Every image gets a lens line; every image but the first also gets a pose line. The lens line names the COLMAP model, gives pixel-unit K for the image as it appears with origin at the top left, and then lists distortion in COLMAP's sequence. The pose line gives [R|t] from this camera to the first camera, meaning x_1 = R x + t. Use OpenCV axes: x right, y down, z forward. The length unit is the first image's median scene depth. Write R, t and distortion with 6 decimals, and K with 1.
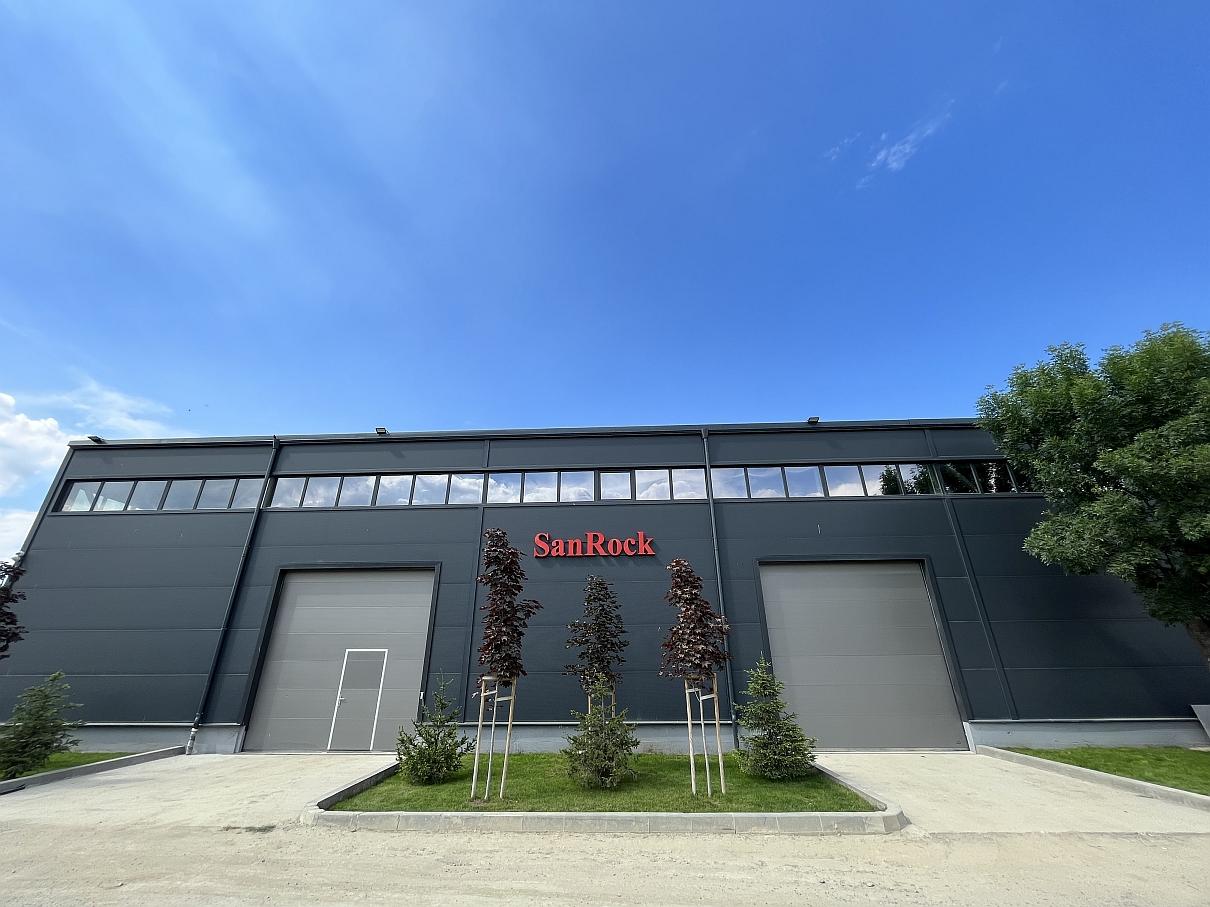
lens RADIAL K [[482.3, 0, 605.0], [0, 482.3, 453.5], [0, 0, 1]] dist [-0.001932, -0.000168]
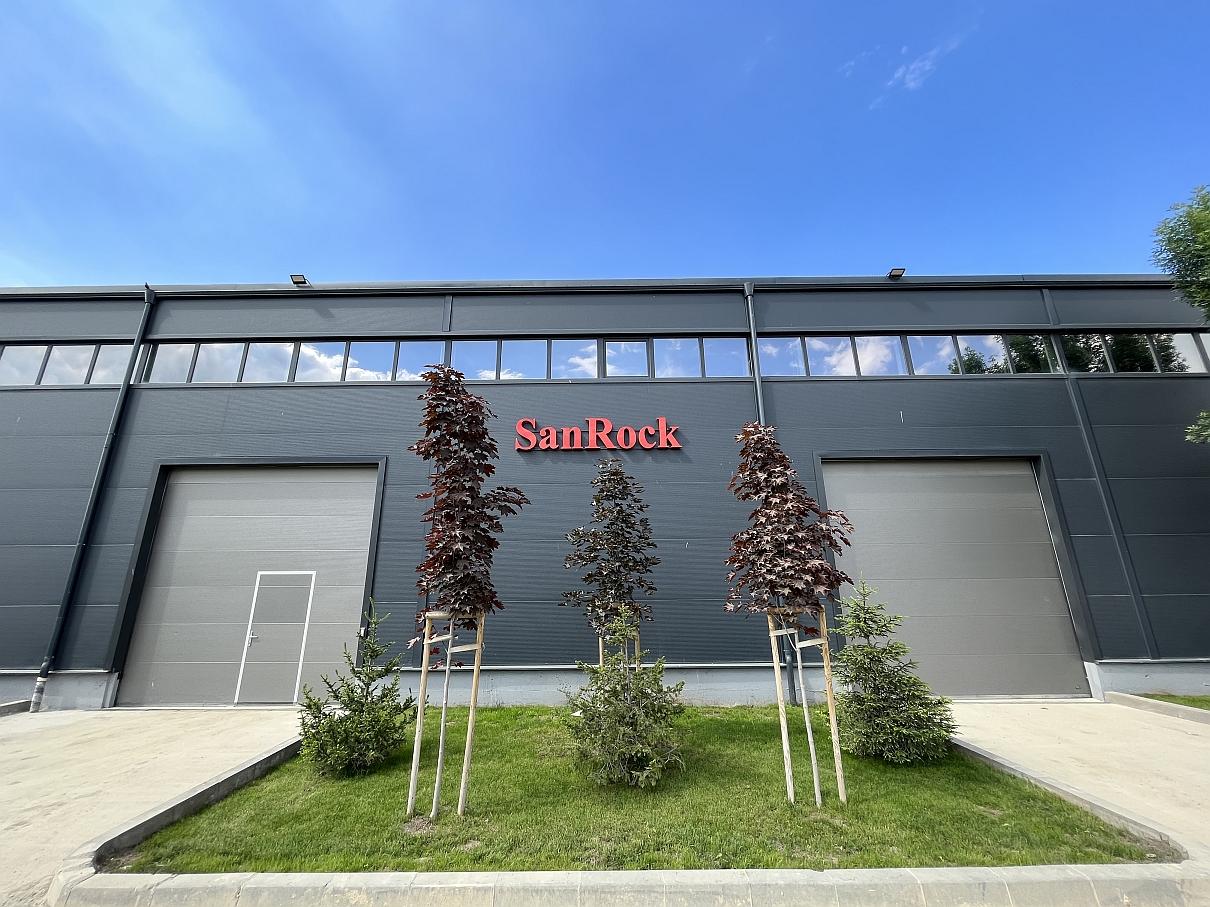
lens RADIAL K [[482.3, 0, 605.0], [0, 482.3, 453.5], [0, 0, 1]] dist [-0.001932, -0.000168]
pose [[0.999375, 0.007740, 0.034484, -0.041699], [-0.012364, 0.990636, 0.135970, 0.132668], [-0.033108, -0.136311, 0.990113, 0.306392]]
